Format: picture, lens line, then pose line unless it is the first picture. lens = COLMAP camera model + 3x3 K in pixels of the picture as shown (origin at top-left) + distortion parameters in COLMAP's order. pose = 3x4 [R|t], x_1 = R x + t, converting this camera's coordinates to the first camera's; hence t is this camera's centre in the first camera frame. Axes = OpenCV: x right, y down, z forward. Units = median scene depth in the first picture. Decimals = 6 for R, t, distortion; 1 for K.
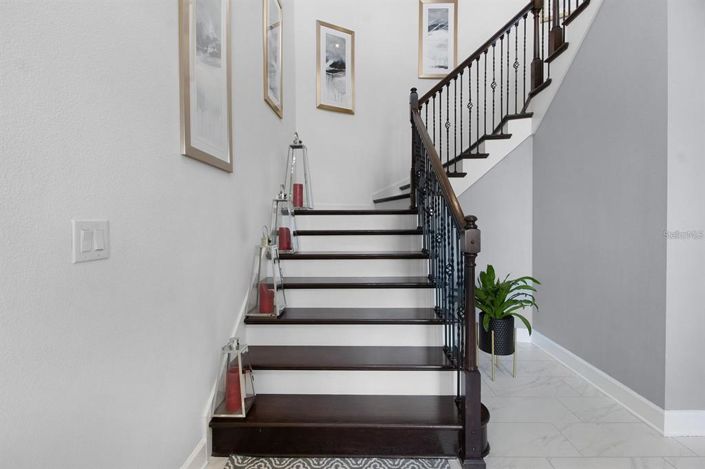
lens RADIAL K [[324.3, 0, 356.8], [0, 324.3, 230.7], [0, 0, 1]] dist [0.002208, -0.000383]
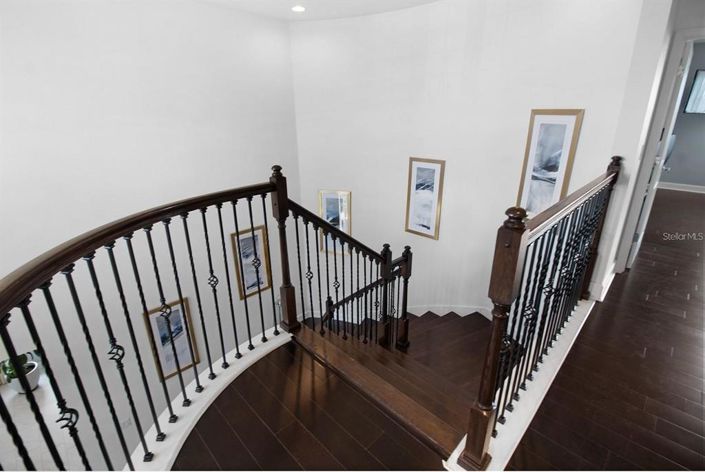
lens RADIAL K [[319.9, 0, 345.3], [0, 319.9, 231.8], [0, 0, 1]] dist [0.021265, -0.009307]
pose [[0.719173, 0.228002, -0.656358, 1.027510], [-0.009655, 0.947817, 0.318669, -1.113295], [0.694764, -0.222841, 0.683845, 0.202228]]
